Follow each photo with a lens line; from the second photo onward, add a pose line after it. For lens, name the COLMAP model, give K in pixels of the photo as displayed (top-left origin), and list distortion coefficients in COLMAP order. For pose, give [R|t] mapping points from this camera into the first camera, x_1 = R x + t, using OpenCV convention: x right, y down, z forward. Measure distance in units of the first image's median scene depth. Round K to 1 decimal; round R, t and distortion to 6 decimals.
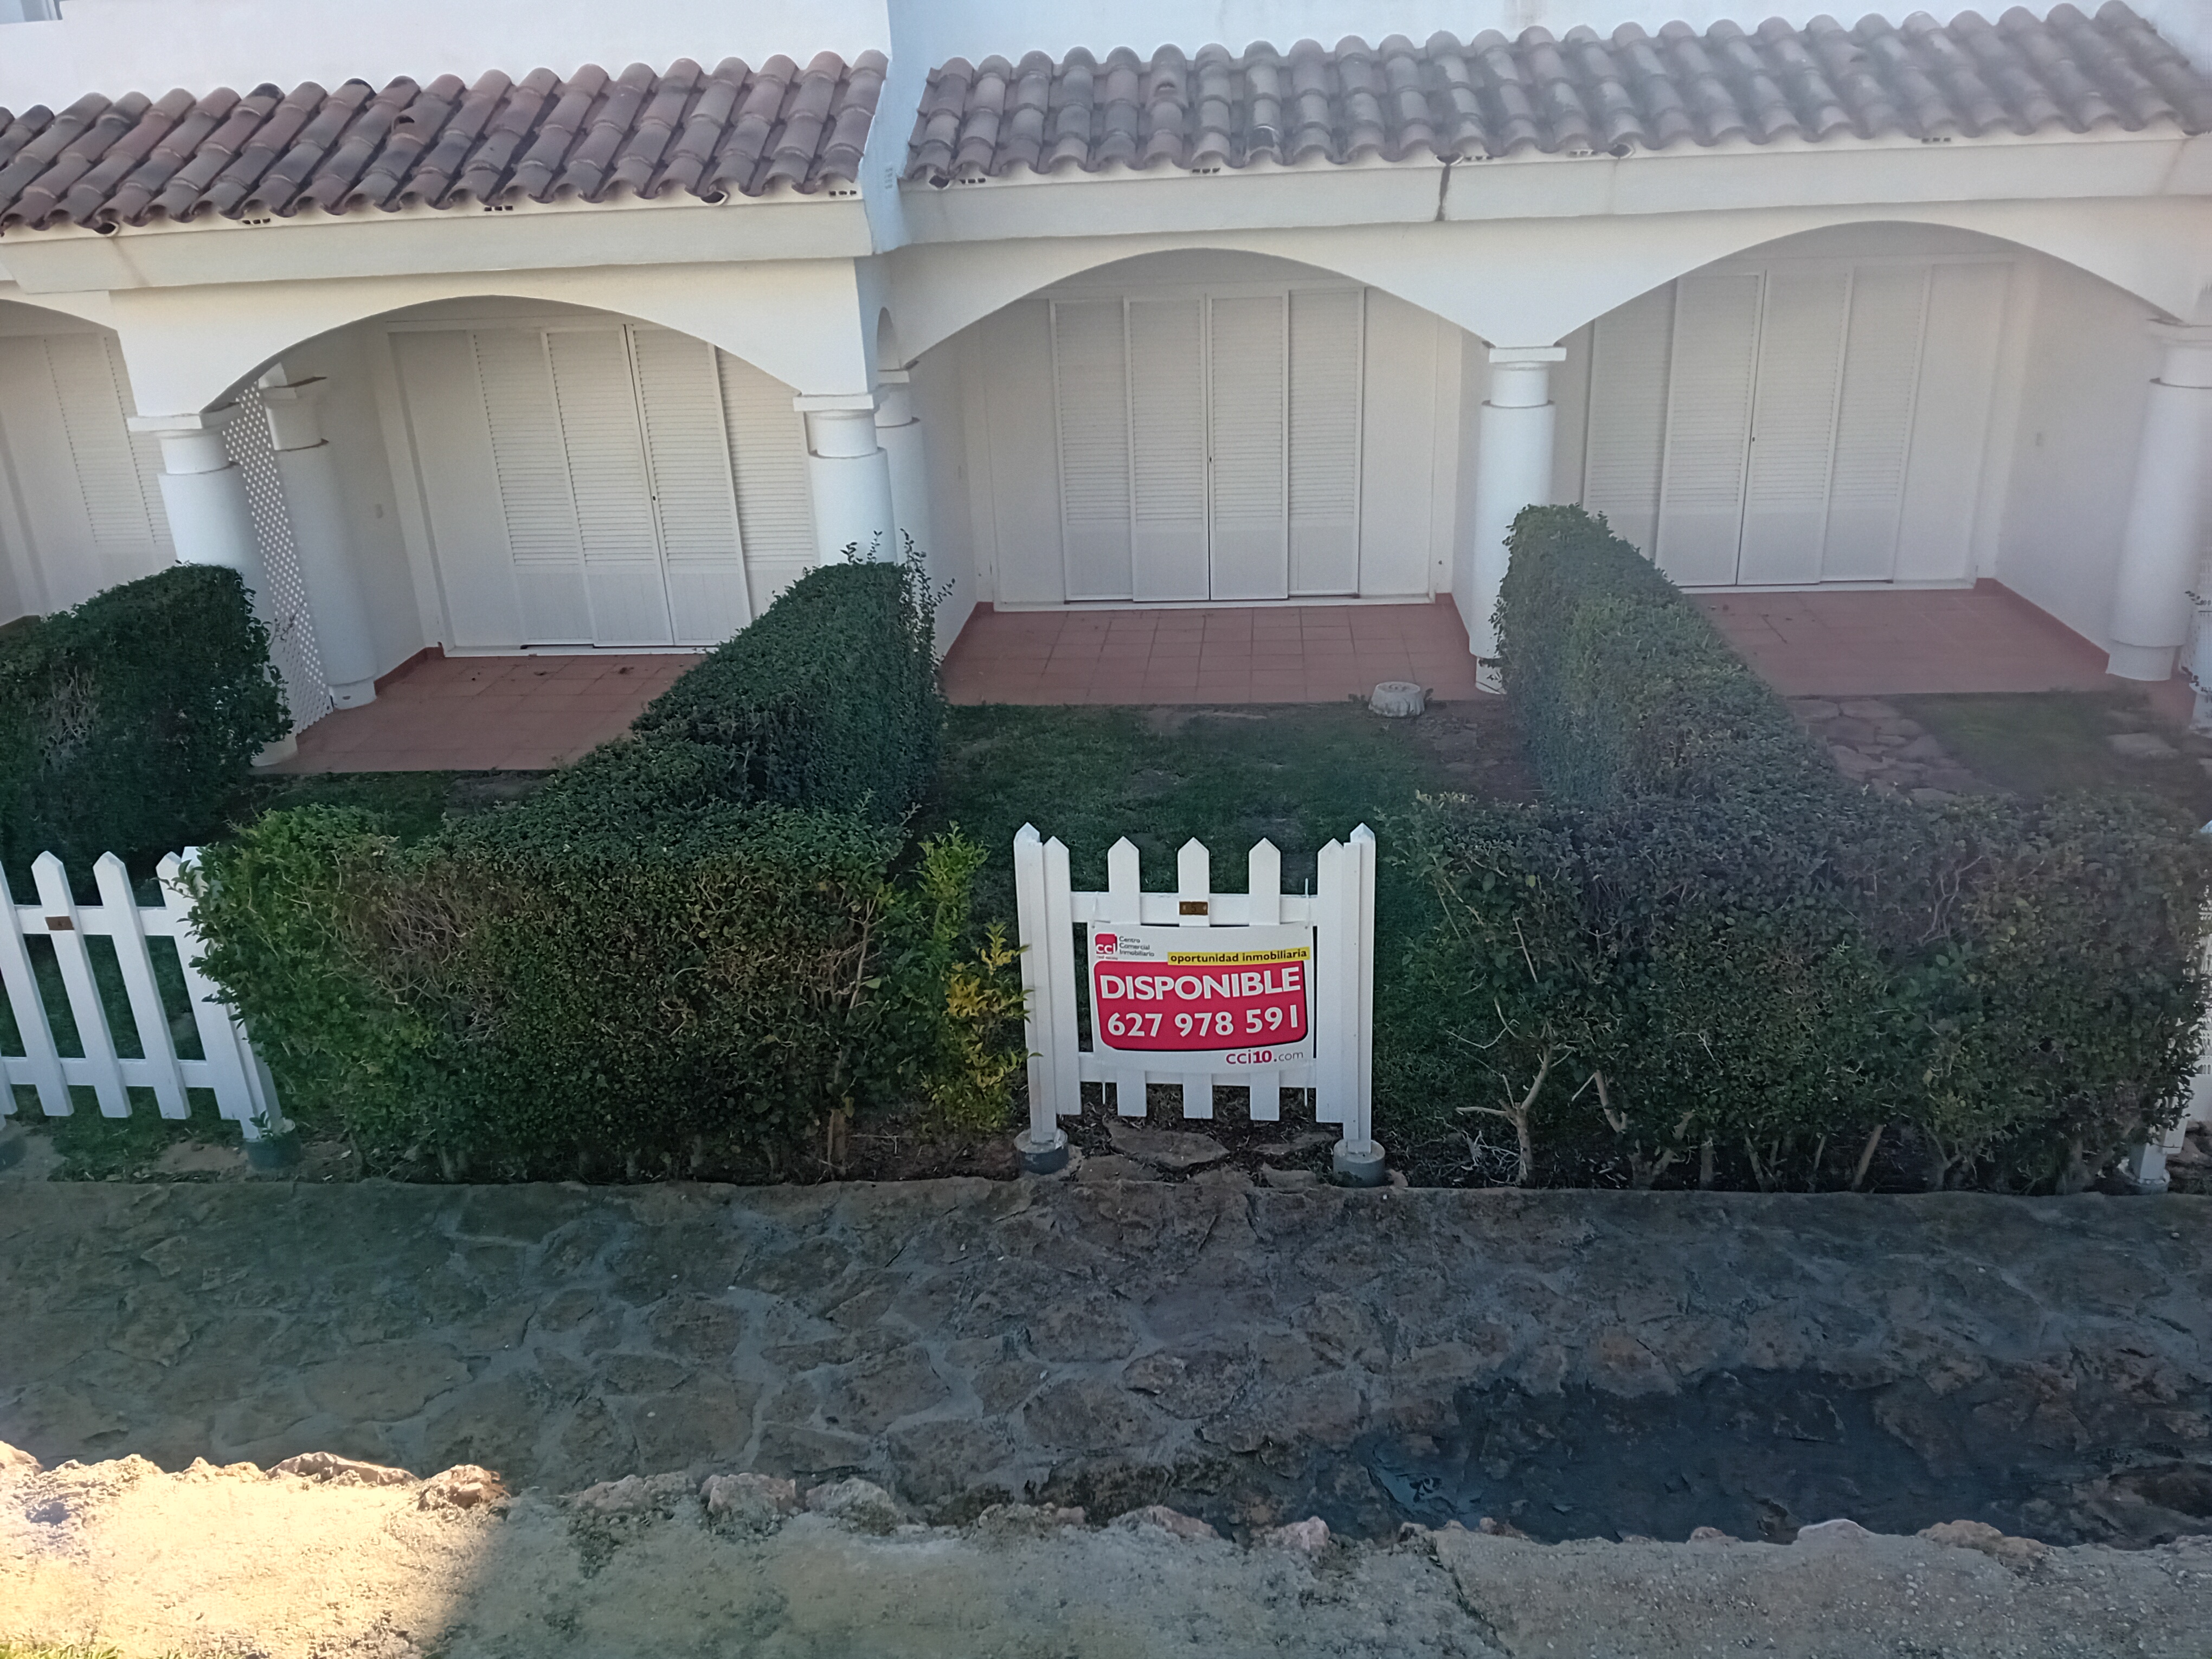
lens RADIAL K [[1705.0, 0, 1111.8], [0, 1705.0, 833.7], [0, 0, 1]] dist [0.014698, -0.018862]
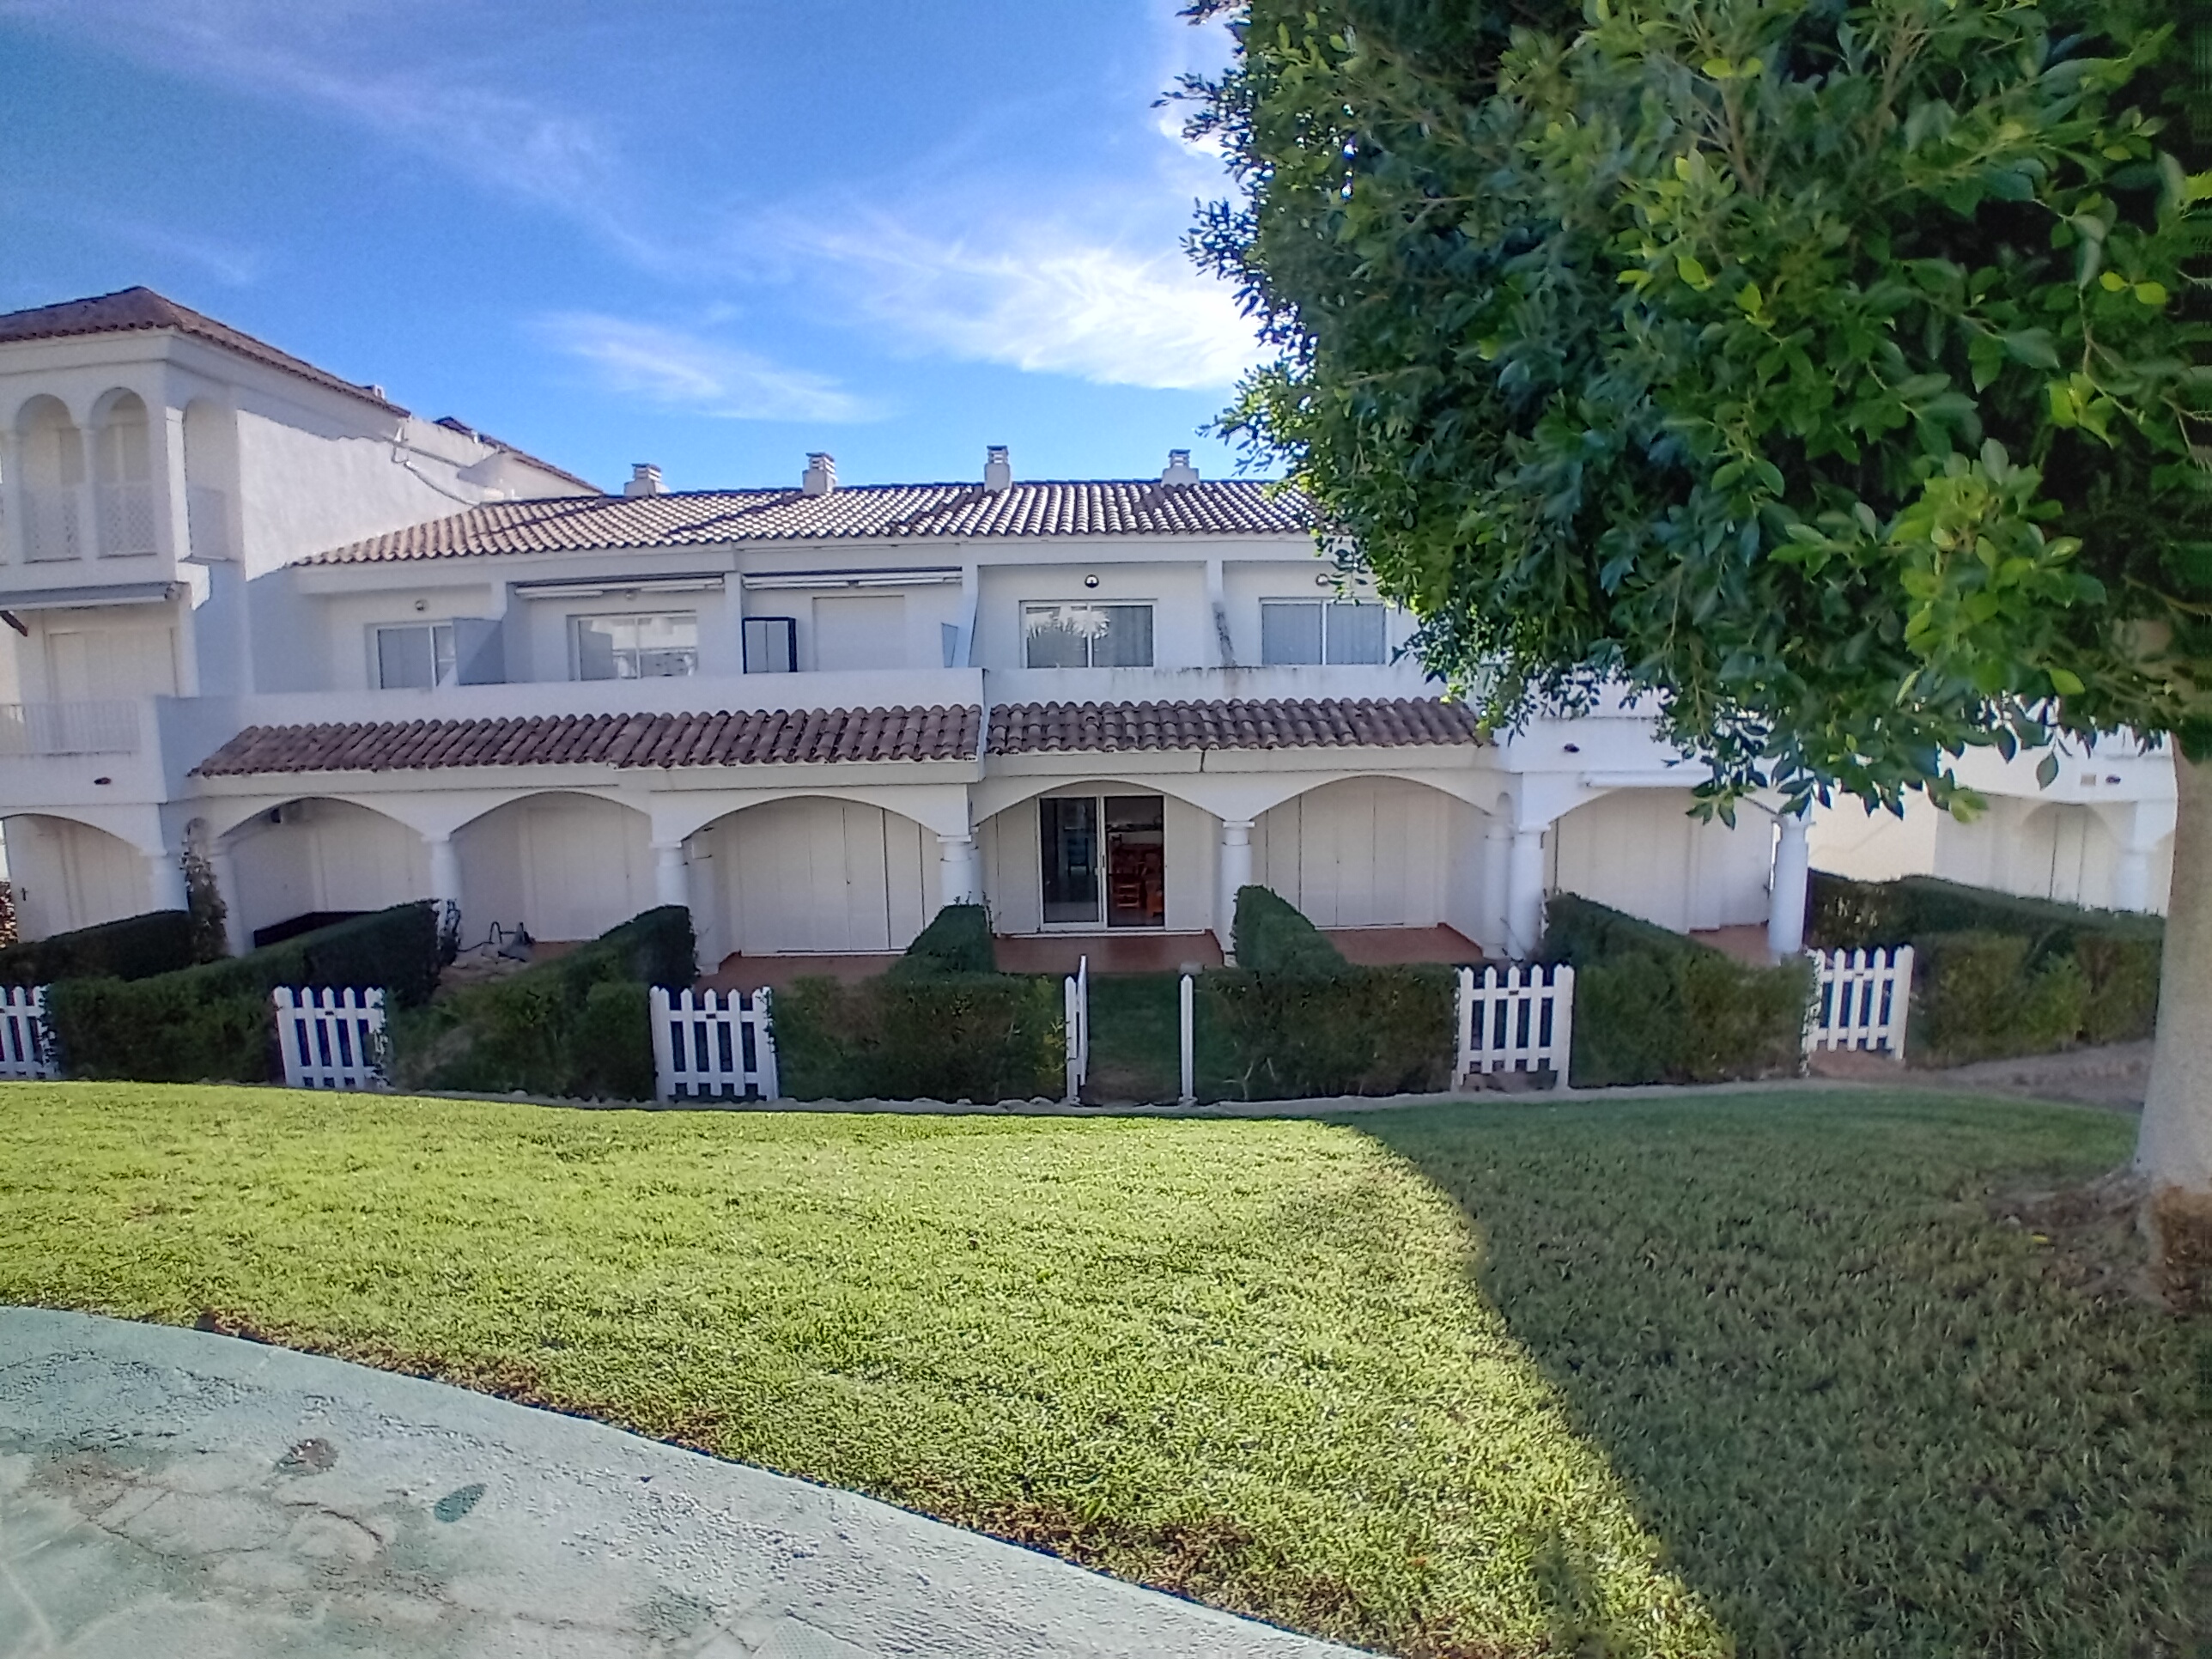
lens RADIAL K [[1077.9, 0, 1101.8], [0, 1077.9, 834.4], [0, 0, 1]] dist [-0.003151, 0.001353]
pose [[0.995582, 0.010721, 0.093278, -0.099398], [0.014300, 0.964558, -0.263483, 0.143062], [-0.092797, 0.263653, 0.960144, -0.476366]]
